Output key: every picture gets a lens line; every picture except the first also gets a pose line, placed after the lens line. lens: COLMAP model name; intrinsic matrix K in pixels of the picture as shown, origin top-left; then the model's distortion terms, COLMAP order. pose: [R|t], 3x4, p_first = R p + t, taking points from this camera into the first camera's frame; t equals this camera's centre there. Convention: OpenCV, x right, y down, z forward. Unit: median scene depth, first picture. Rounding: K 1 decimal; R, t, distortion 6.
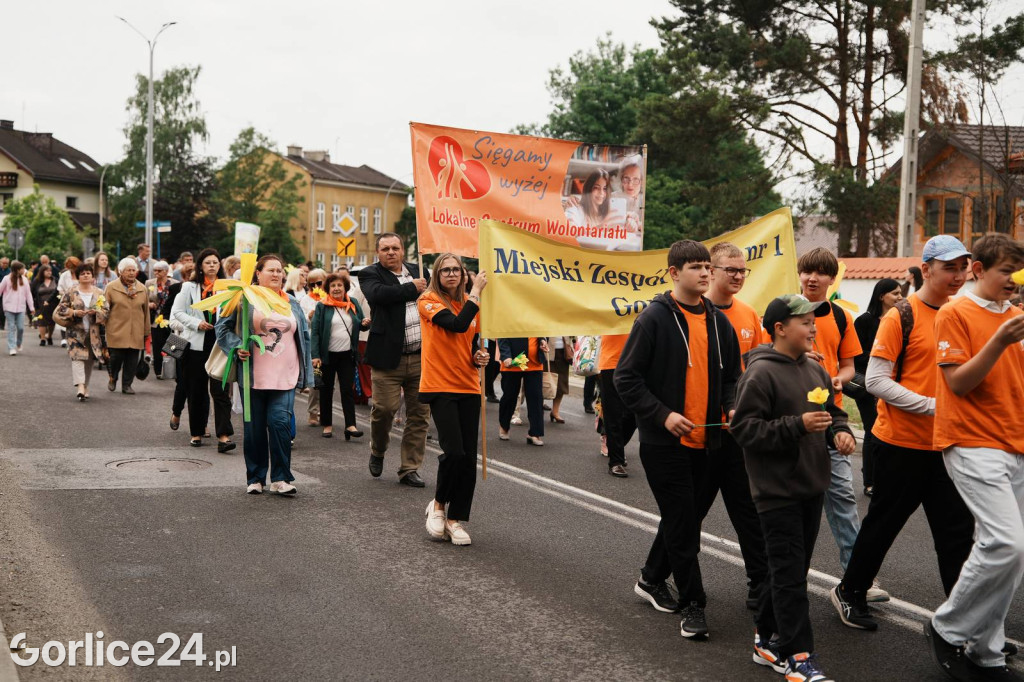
lens RADIAL K [[1389.9, 0, 504.0], [0, 1389.9, 330.8], [0, 0, 1]] dist [0.118790, 0.000000]
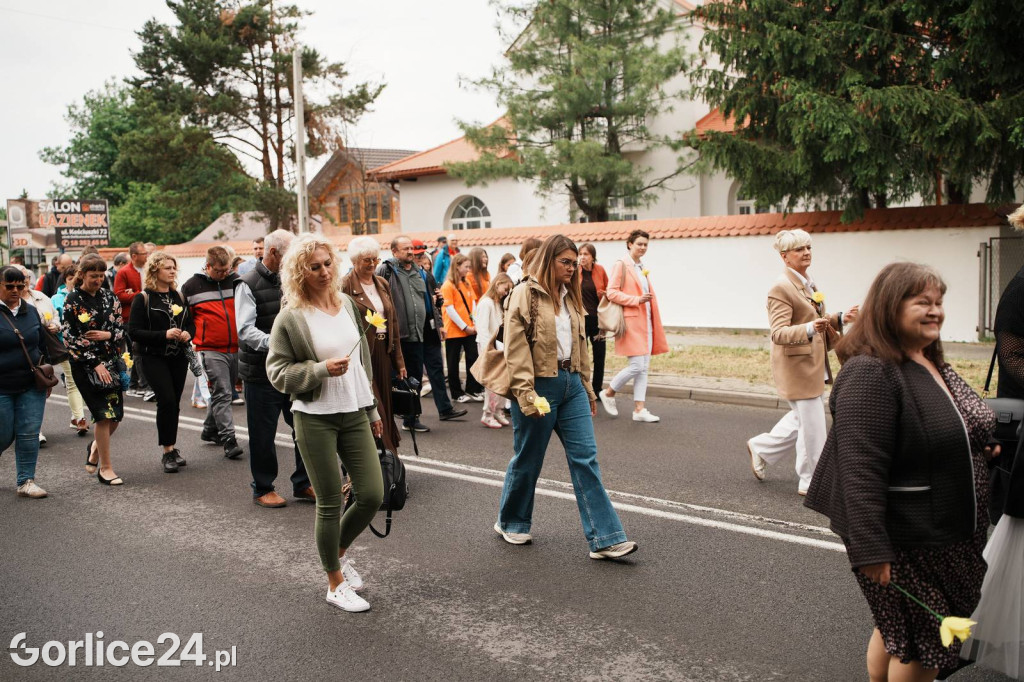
lens RADIAL K [[1030.6, 0, 511.5], [0, 1030.6, 334.9], [0, 0, 1]] dist [-0.000082, 0.000000]
pose [[0.913511, -0.085681, 0.397689, 0.025860], [0.069906, 0.996089, 0.054028, 0.007746], [-0.400763, -0.021554, 0.915928, -0.118345]]
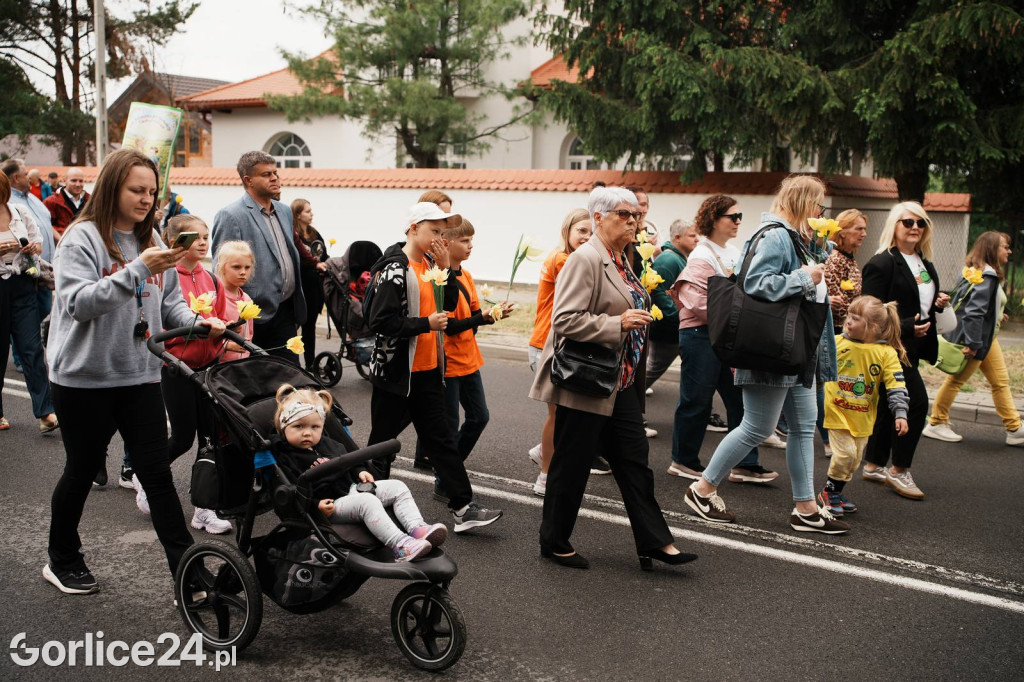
lens RADIAL K [[1019.6, 0, 518.5], [0, 1019.6, 341.0], [0, 0, 1]] dist [-0.000202, 0.000000]
pose [[0.823856, -0.083022, 0.560686, 0.032280], [0.018880, 0.992685, 0.119248, 0.006564], [-0.566485, -0.087658, 0.819397, -0.081569]]
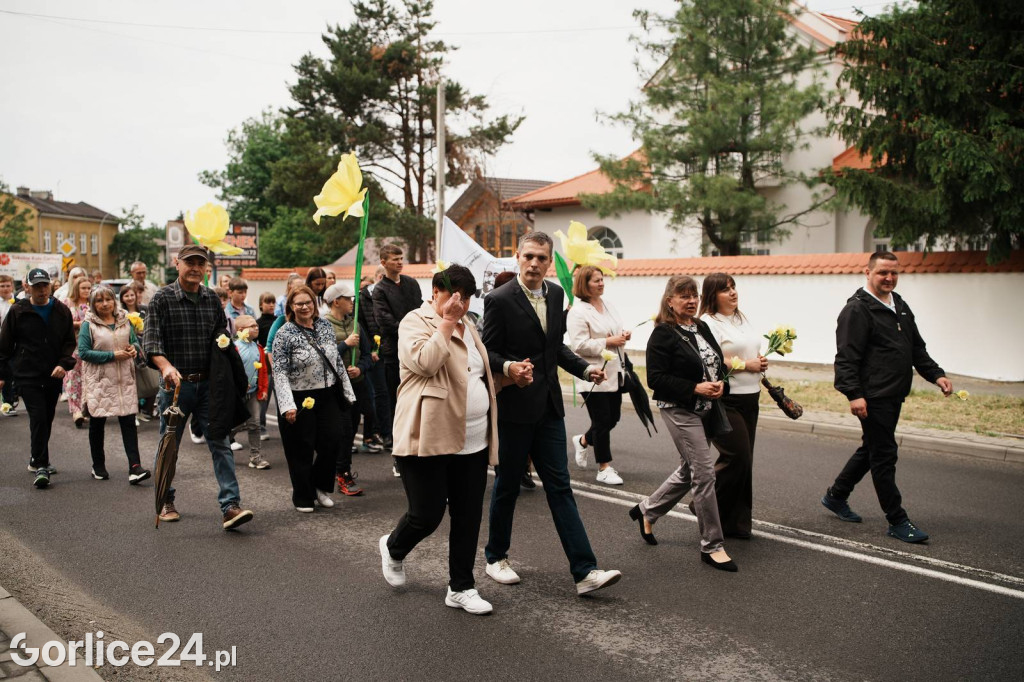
lens RADIAL K [[1034.4, 0, 514.6], [0, 1034.4, 332.9], [0, 0, 1]] dist [0.003239, 0.000000]
pose [[0.957730, -0.039244, 0.284980, 0.020381], [0.036131, 0.999216, 0.016177, 0.009109], [-0.285392, -0.005197, 0.958397, -0.135857]]
